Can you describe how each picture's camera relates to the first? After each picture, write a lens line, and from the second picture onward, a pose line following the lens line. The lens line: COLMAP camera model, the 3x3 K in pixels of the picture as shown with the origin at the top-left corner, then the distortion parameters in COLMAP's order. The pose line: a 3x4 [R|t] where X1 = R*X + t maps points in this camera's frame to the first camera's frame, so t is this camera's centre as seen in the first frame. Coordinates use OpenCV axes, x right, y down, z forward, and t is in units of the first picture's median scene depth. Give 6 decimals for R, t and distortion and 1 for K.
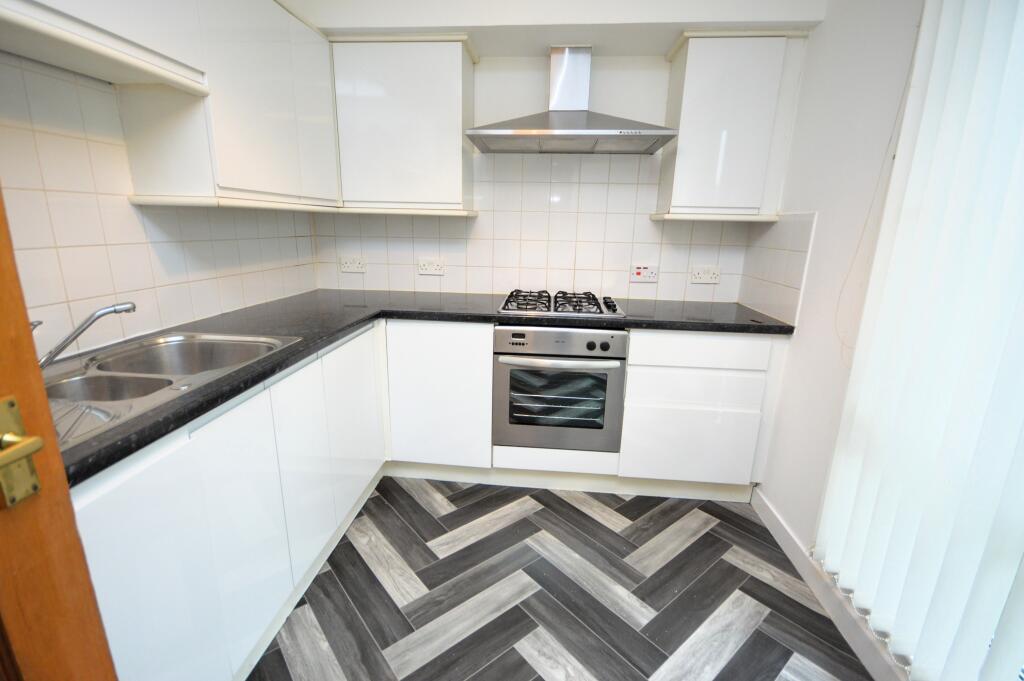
lens RADIAL K [[454.2, 0, 510.6], [0, 454.2, 341.6], [0, 0, 1]] dist [-0.001756, -0.006096]
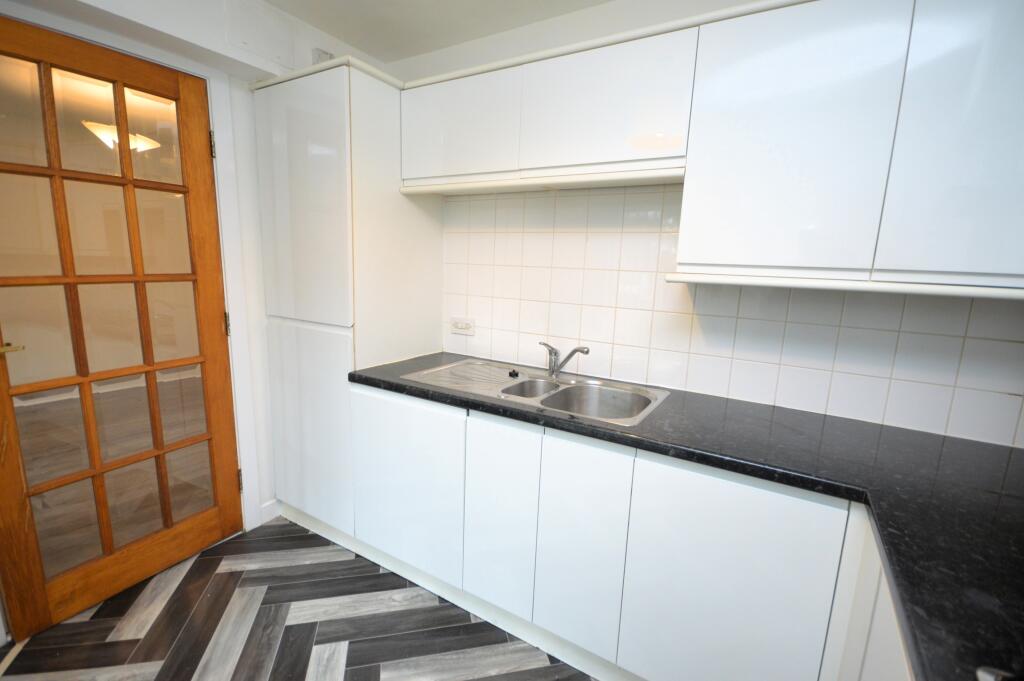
lens RADIAL K [[454.2, 0, 512.3], [0, 454.2, 338.9], [0, 0, 1]] dist [-0.001756, -0.006096]
pose [[-0.442785, 0.132790, -0.886740, 0.400378], [-0.255759, 0.929180, 0.266857, -0.448613], [0.859377, 0.344952, -0.377465, 1.497115]]
